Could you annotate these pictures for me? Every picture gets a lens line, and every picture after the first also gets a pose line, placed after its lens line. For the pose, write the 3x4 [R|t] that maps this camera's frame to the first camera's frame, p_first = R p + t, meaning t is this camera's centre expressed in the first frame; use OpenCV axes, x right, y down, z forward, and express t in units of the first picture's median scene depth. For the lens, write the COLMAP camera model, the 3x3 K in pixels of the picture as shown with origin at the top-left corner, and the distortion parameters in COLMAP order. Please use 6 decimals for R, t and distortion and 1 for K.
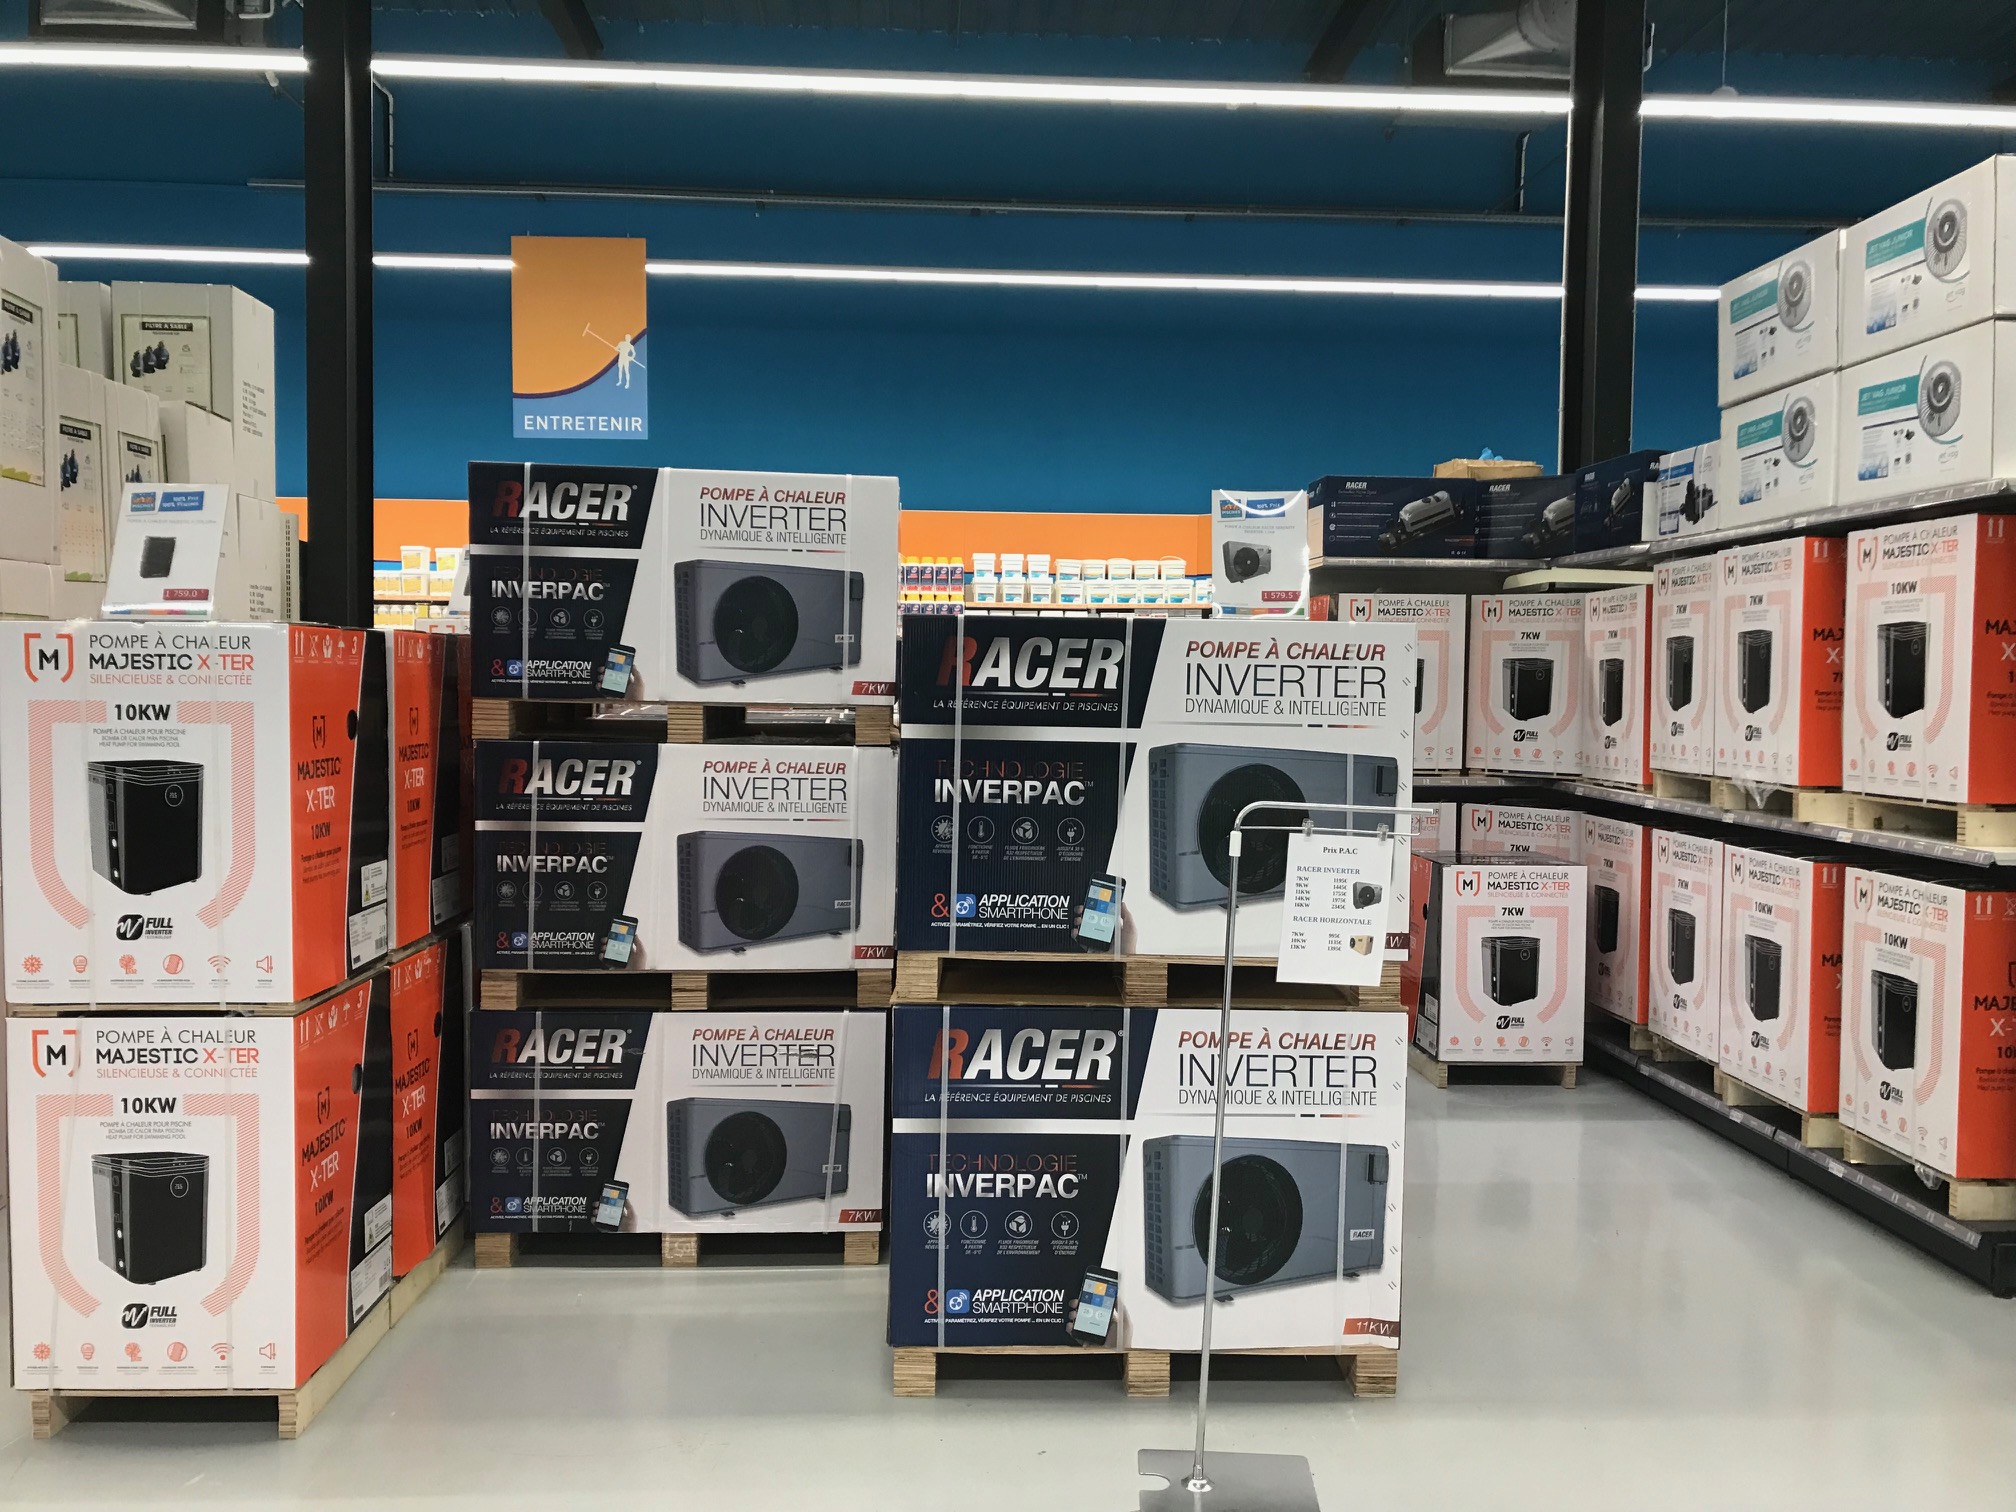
lens RADIAL K [[1630.2, 0, 1008.0], [0, 1630.2, 756.0], [0, 0, 1]] dist [0.005008, -0.007532]
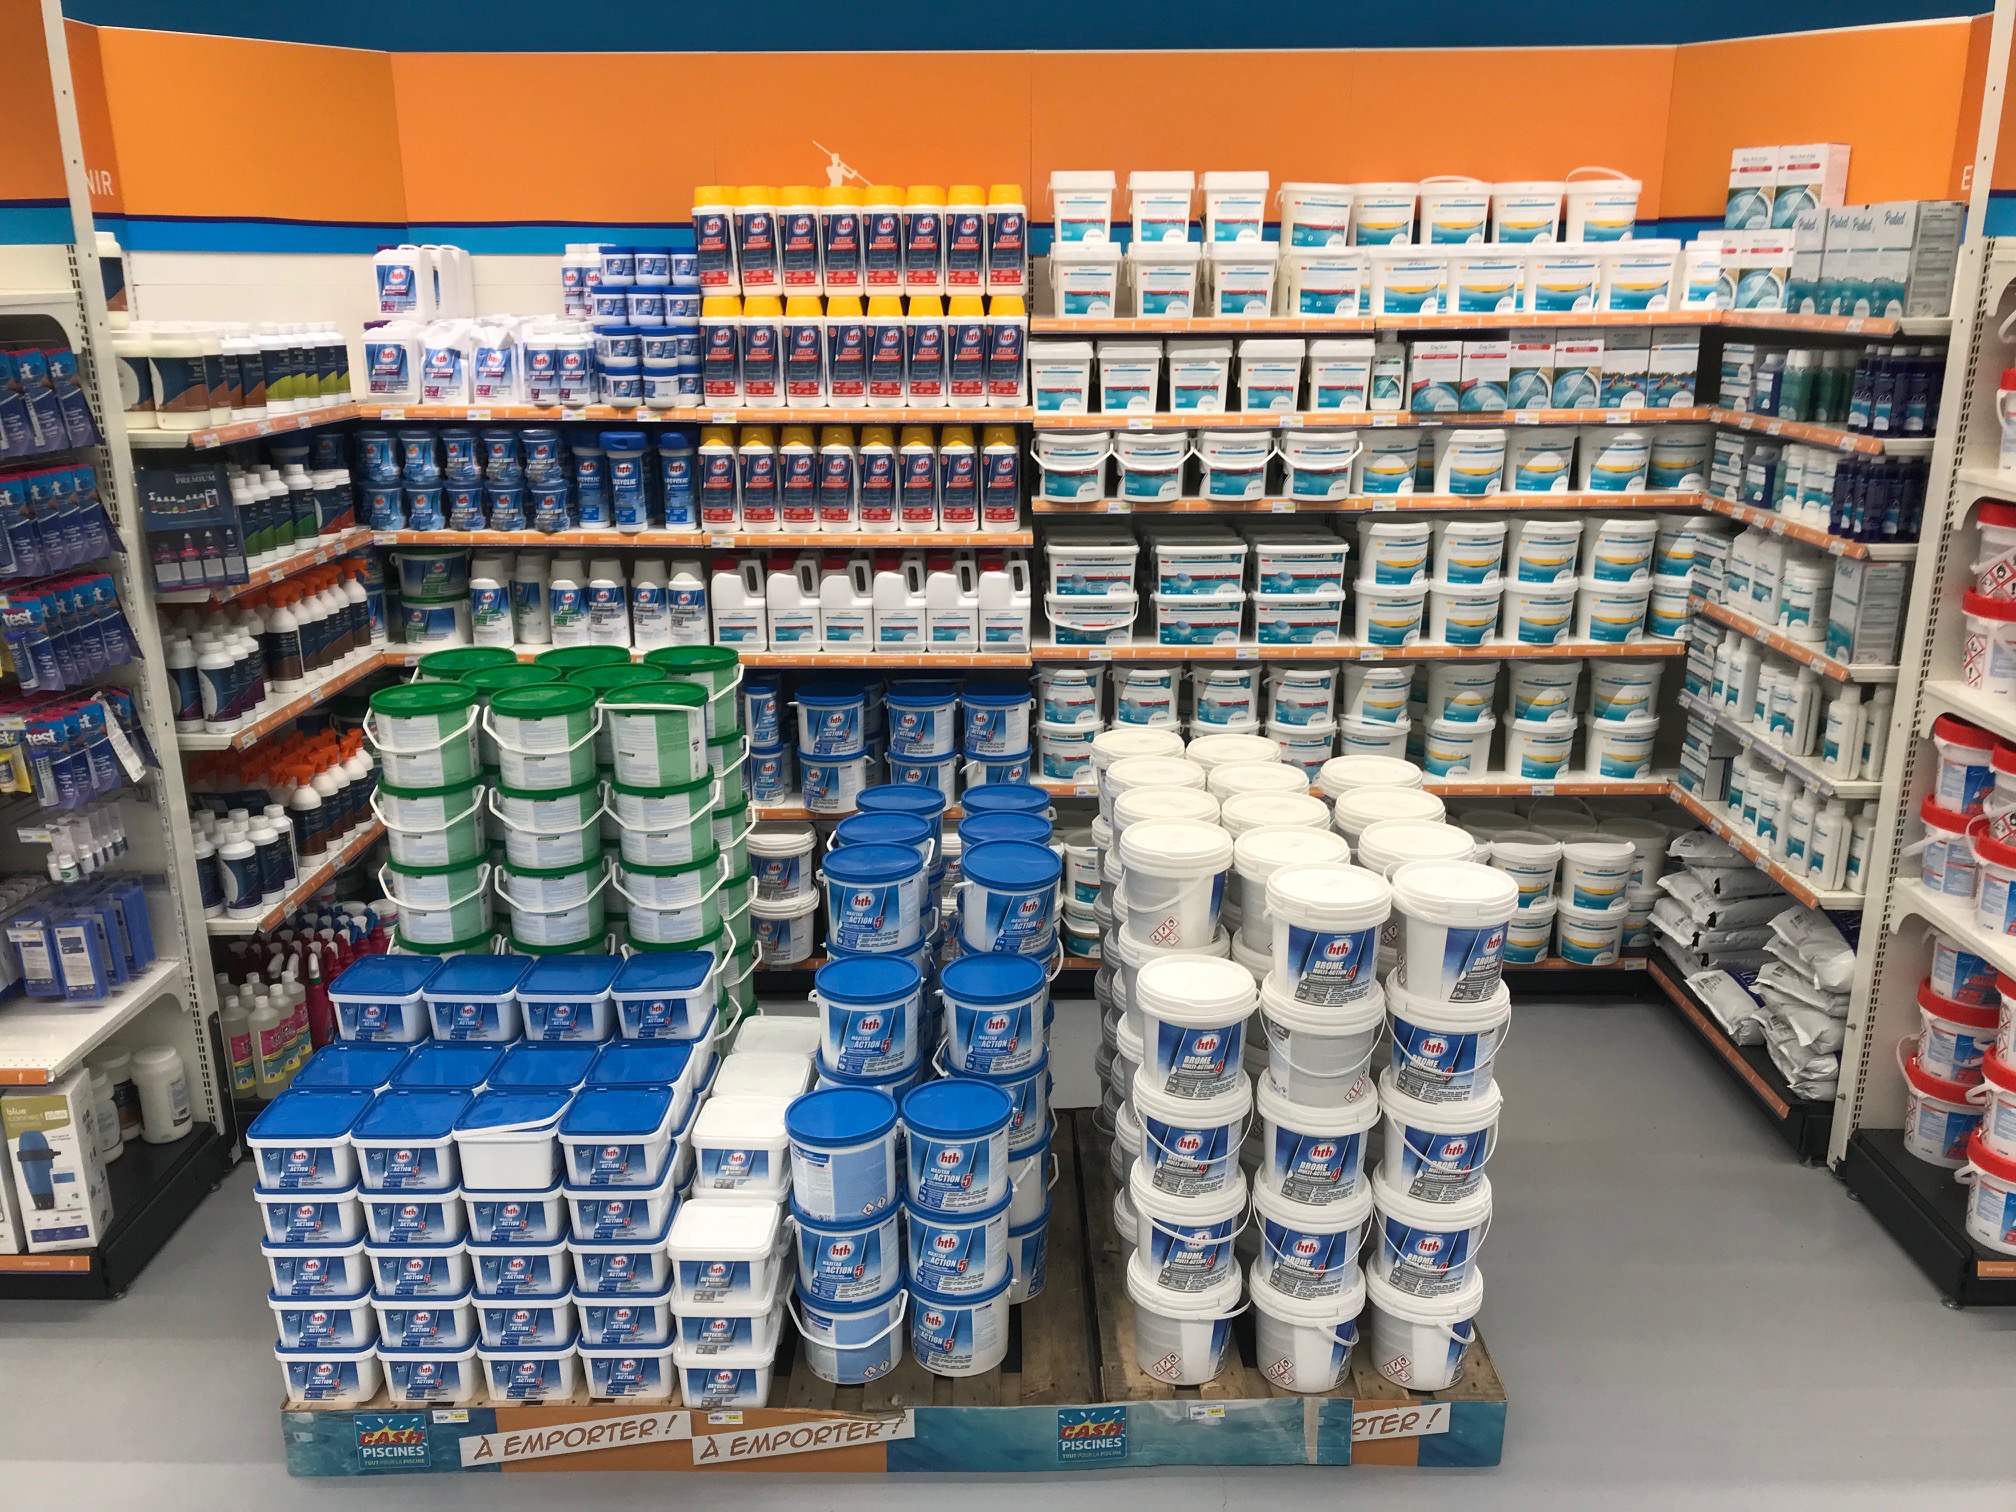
lens RADIAL K [[1630.2, 0, 1008.0], [0, 1630.2, 756.0], [0, 0, 1]] dist [0.005008, -0.007532]
pose [[0.998189, 0.003668, -0.060050, -0.009096], [0.010795, 0.971022, 0.238746, -0.085837], [0.059185, -0.238962, 0.969224, 0.626961]]
